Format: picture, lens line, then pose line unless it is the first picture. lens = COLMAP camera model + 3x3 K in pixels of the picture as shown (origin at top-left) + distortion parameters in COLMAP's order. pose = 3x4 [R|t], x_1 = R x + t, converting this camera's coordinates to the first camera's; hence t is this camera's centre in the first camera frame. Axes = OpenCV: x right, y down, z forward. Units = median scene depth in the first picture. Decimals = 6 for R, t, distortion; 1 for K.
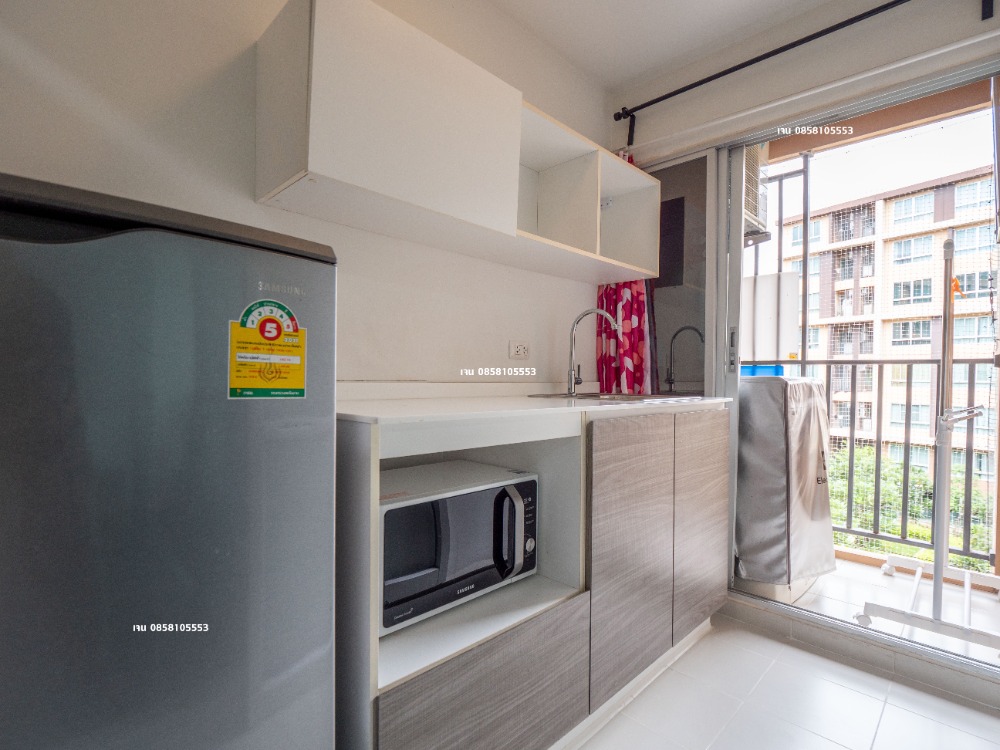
lens RADIAL K [[487.8, 0, 501.7], [0, 487.8, 380.1], [0, 0, 1]] dist [-0.014675, -0.000610]
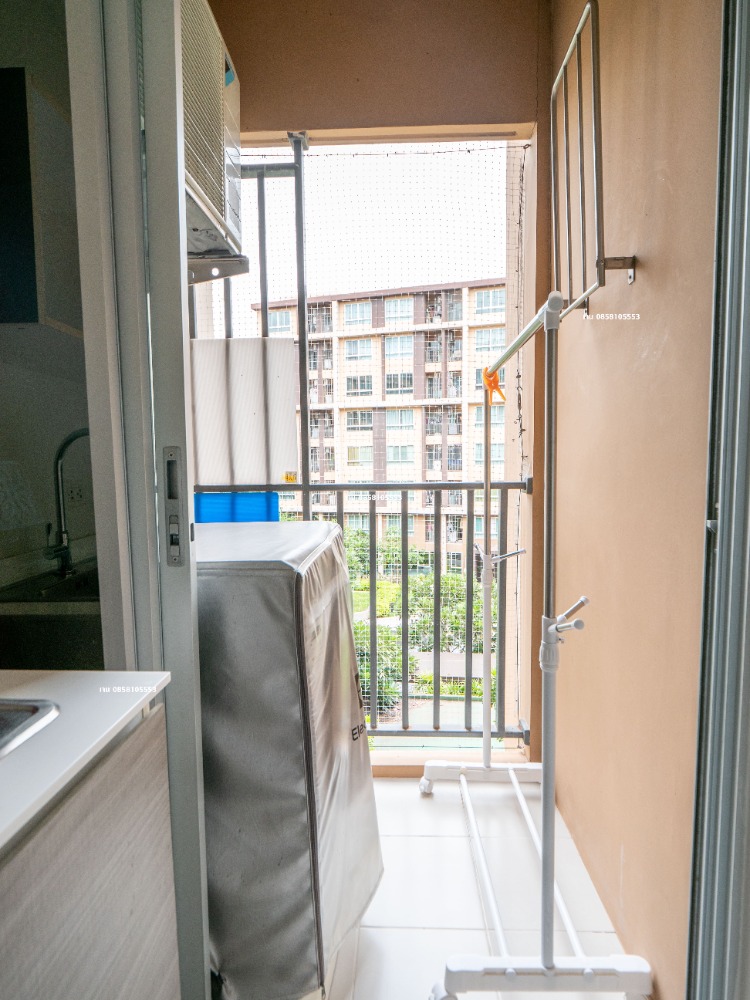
lens RADIAL K [[508.5, 0, 377.7], [0, 508.5, 502.3], [0, 0, 1]] dist [-0.000863, -0.008723]
pose [[0.735066, -0.078656, 0.673418, 0.288395], [0.026120, 0.995796, 0.087799, -0.086299], [-0.677492, -0.046949, 0.734030, 0.531615]]
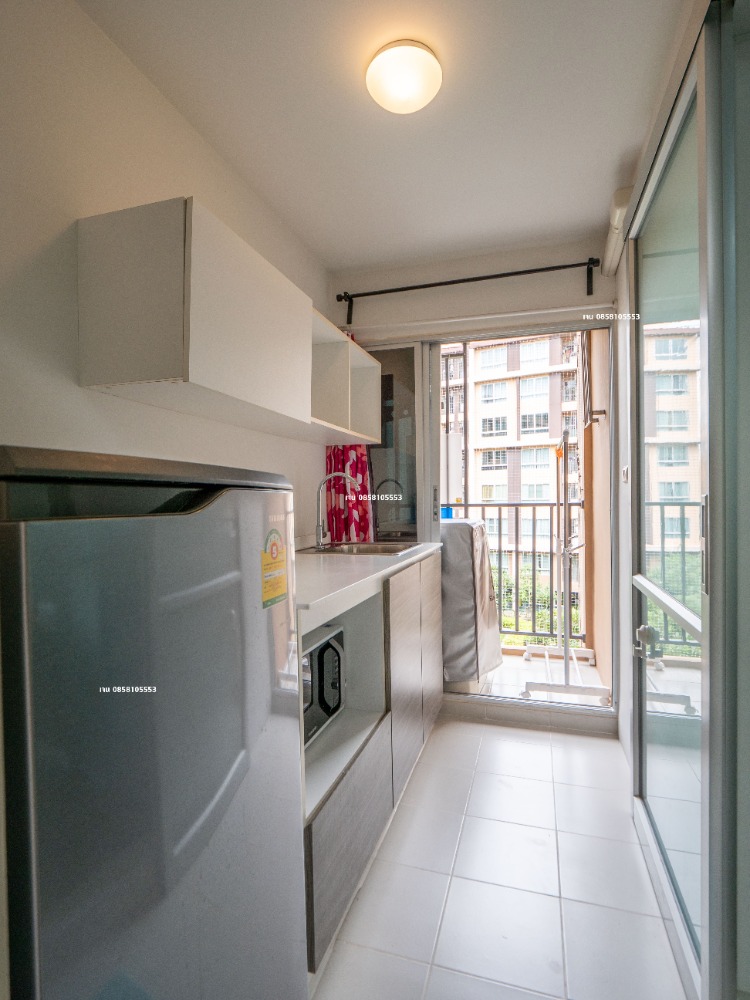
lens RADIAL K [[508.5, 0, 377.7], [0, 508.5, 502.3], [0, 0, 1]] dist [-0.000863, -0.008723]
pose [[0.884949, -0.024285, 0.465055, -0.247497], [0.024510, 0.999684, 0.005565, -0.067709], [-0.465043, 0.006474, 0.885264, -0.094855]]
